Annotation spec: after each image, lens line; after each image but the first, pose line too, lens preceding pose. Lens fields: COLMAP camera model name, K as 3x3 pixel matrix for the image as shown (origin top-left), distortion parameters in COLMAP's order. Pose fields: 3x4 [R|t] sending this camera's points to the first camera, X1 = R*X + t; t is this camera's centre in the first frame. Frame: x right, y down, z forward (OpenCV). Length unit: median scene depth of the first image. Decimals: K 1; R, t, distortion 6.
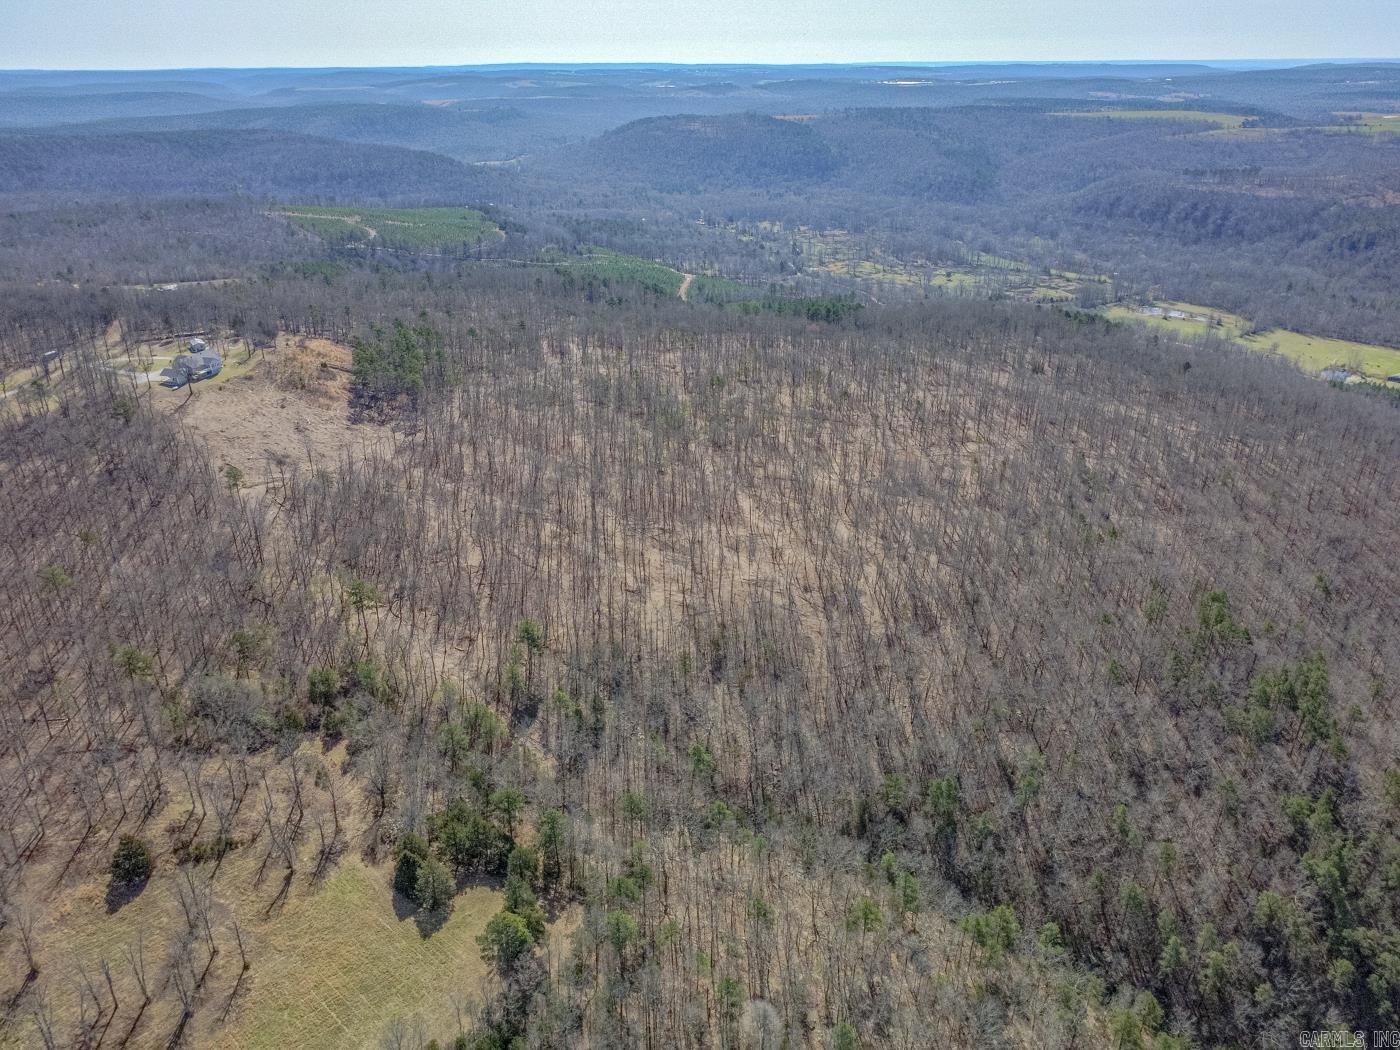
lens RADIAL K [[1018.3, 0, 700.7], [0, 1018.3, 526.0], [0, 0, 1]] dist [-0.003272, 0.004876]
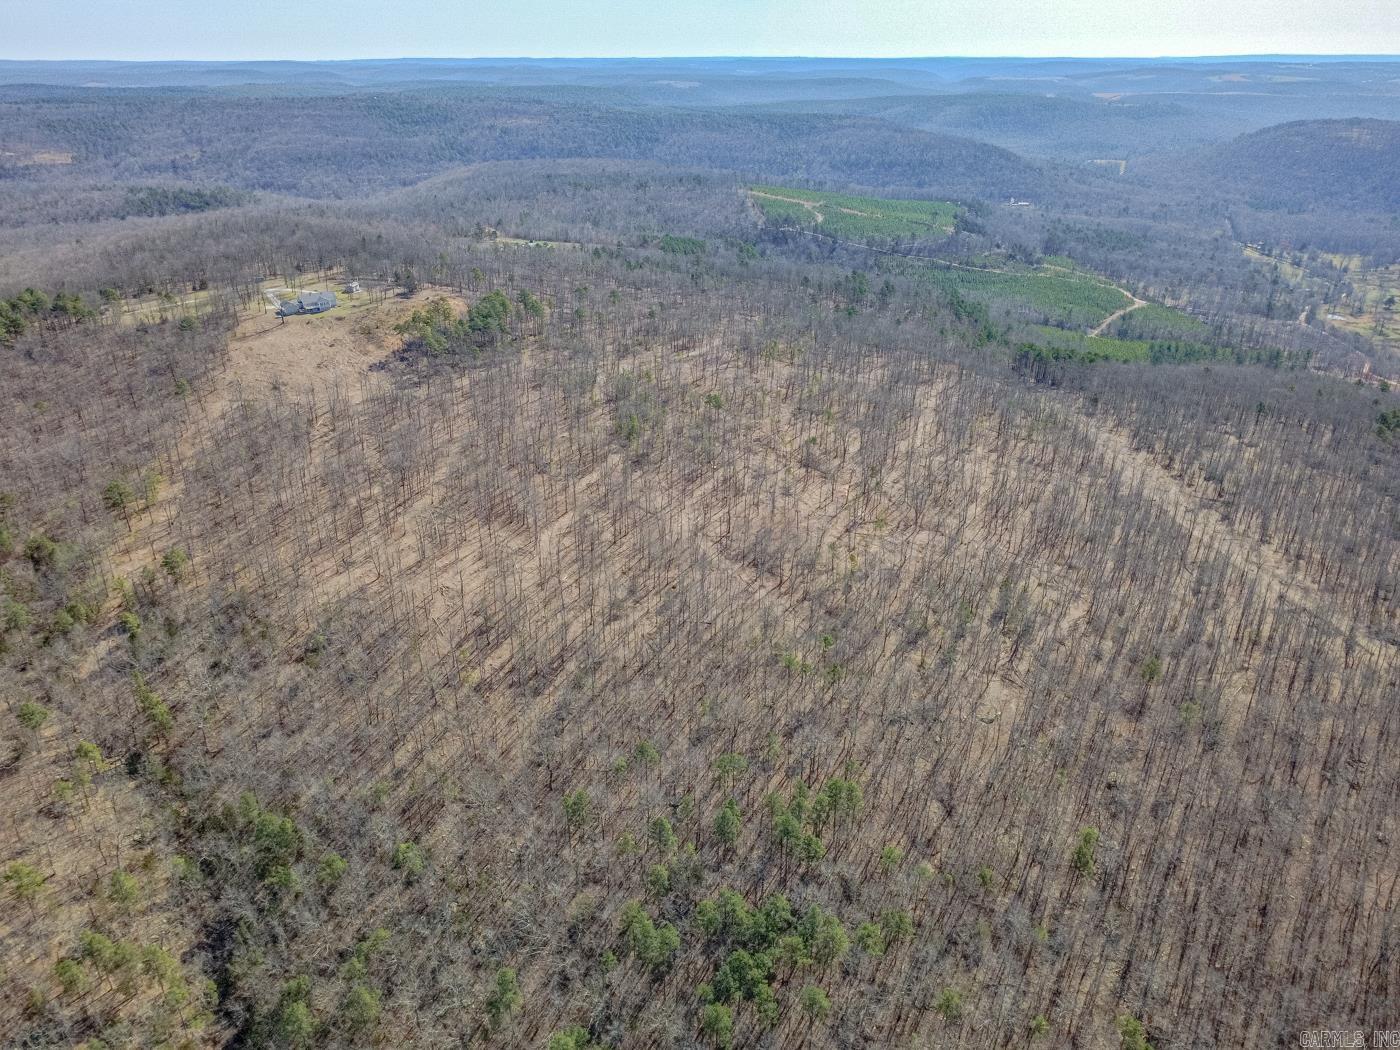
lens RADIAL K [[1018.3, 0, 700.7], [0, 1018.3, 526.0], [0, 0, 1]] dist [-0.003272, 0.004876]
pose [[0.796112, 0.260955, -0.545994, 0.332356], [-0.256329, 0.962723, 0.086376, -0.066112], [0.548181, 0.071189, 0.833325, 0.133839]]
